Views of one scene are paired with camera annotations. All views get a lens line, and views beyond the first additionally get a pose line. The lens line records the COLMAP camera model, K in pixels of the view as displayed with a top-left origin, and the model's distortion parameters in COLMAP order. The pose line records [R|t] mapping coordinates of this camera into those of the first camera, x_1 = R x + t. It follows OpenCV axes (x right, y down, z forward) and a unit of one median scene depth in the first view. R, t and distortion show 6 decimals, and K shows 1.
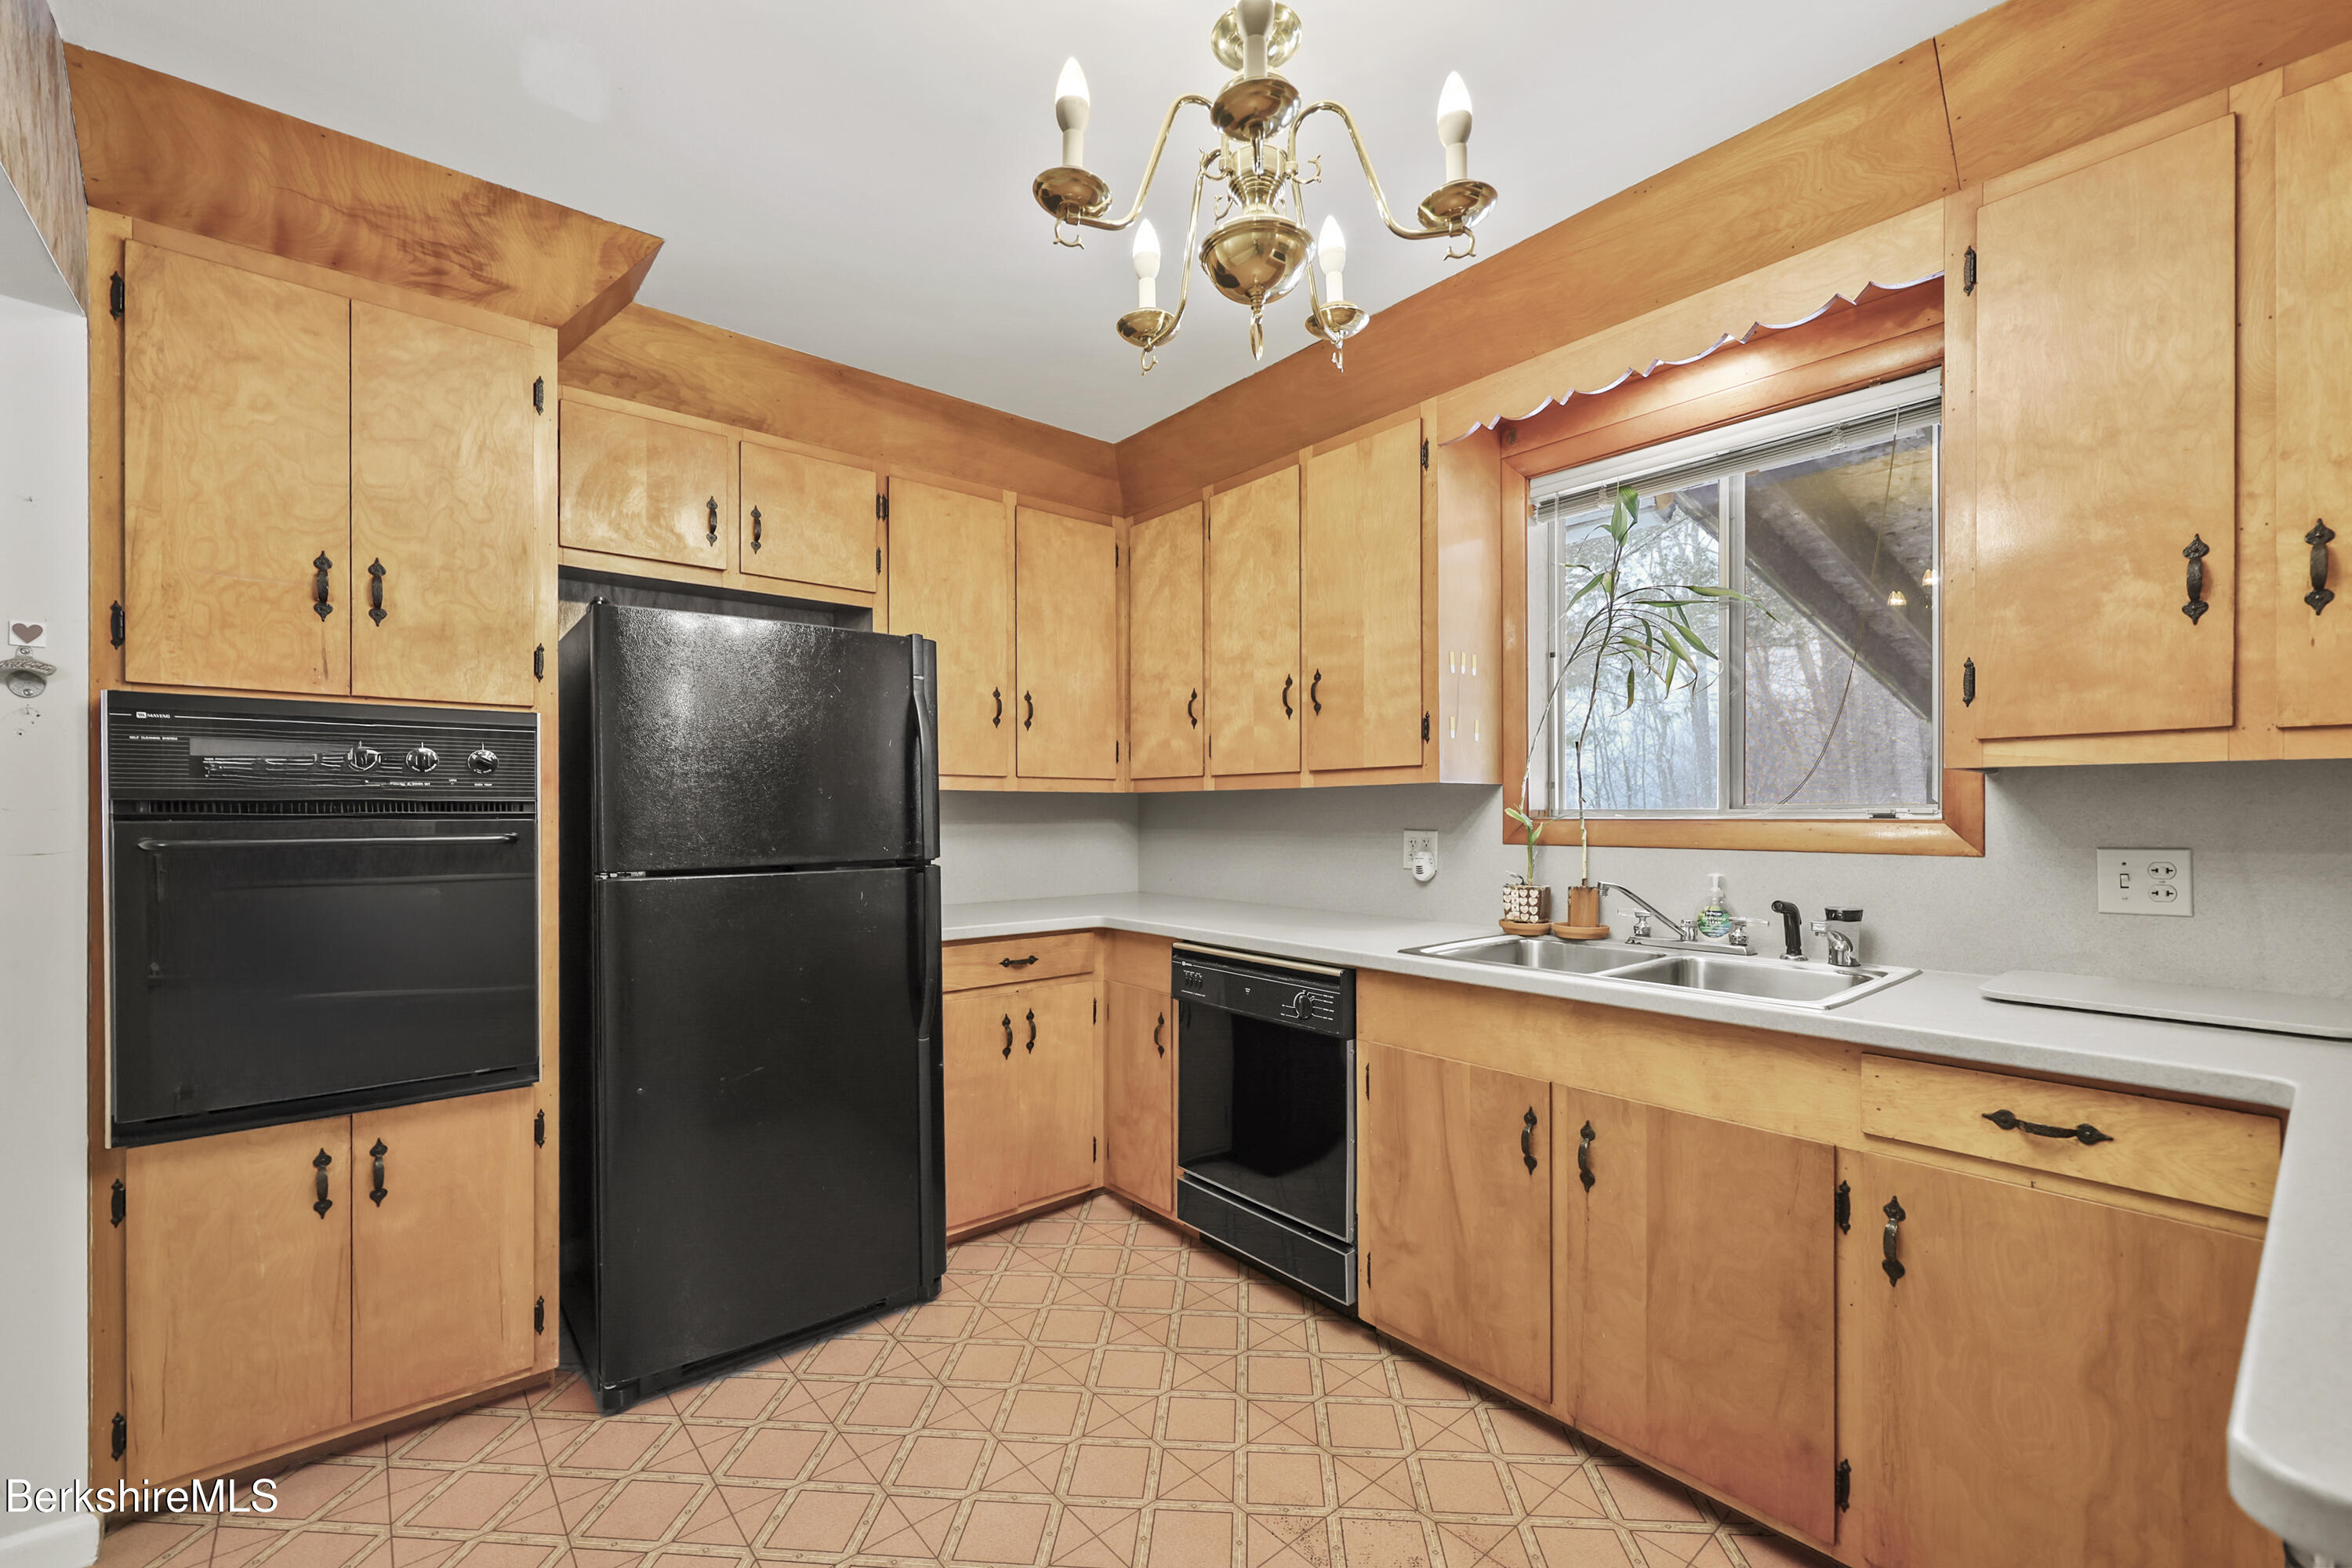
lens RADIAL K [[953.1, 0, 1175.3], [0, 953.1, 815.9], [0, 0, 1]] dist [0.001736, 0.000774]
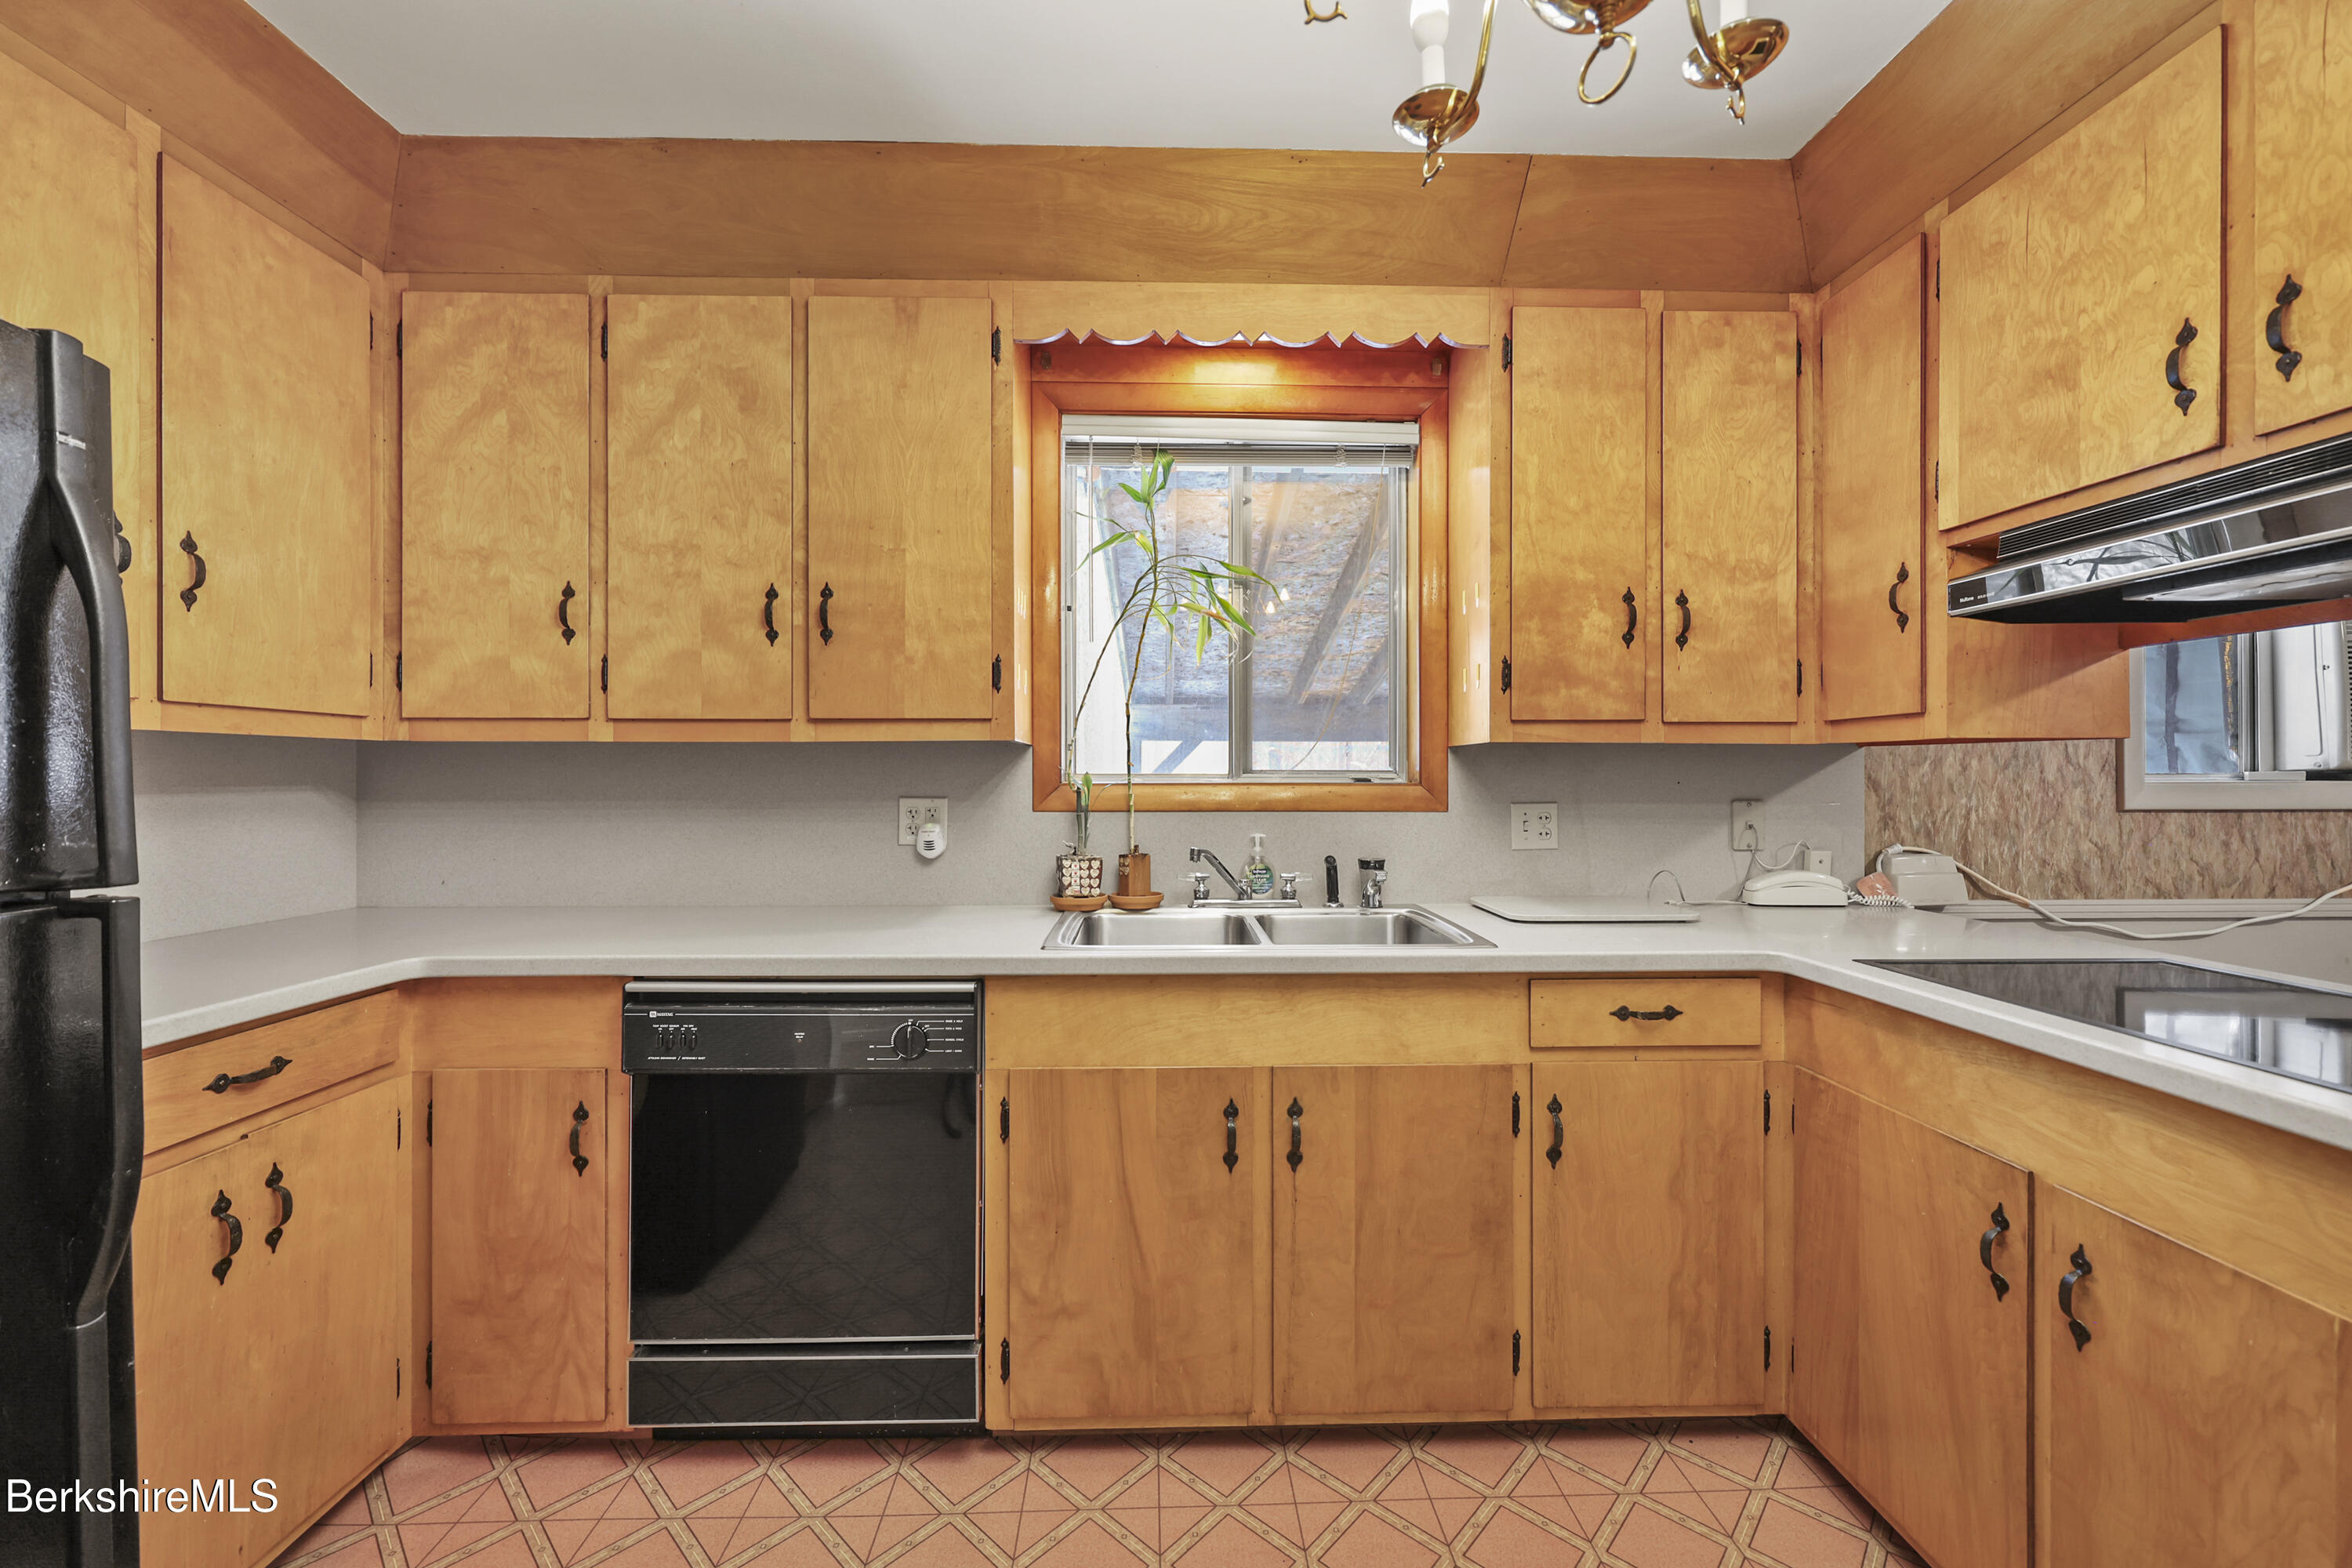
lens RADIAL K [[953.1, 0, 1174.4], [0, 953.1, 776.4], [0, 0, 1]] dist [0.001736, 0.000774]
pose [[0.626513, 0.002830, 0.779406, -0.342221], [0.000687, 0.999991, -0.004182, 0.000277], [-0.779411, 0.003155, 0.626506, 0.429308]]
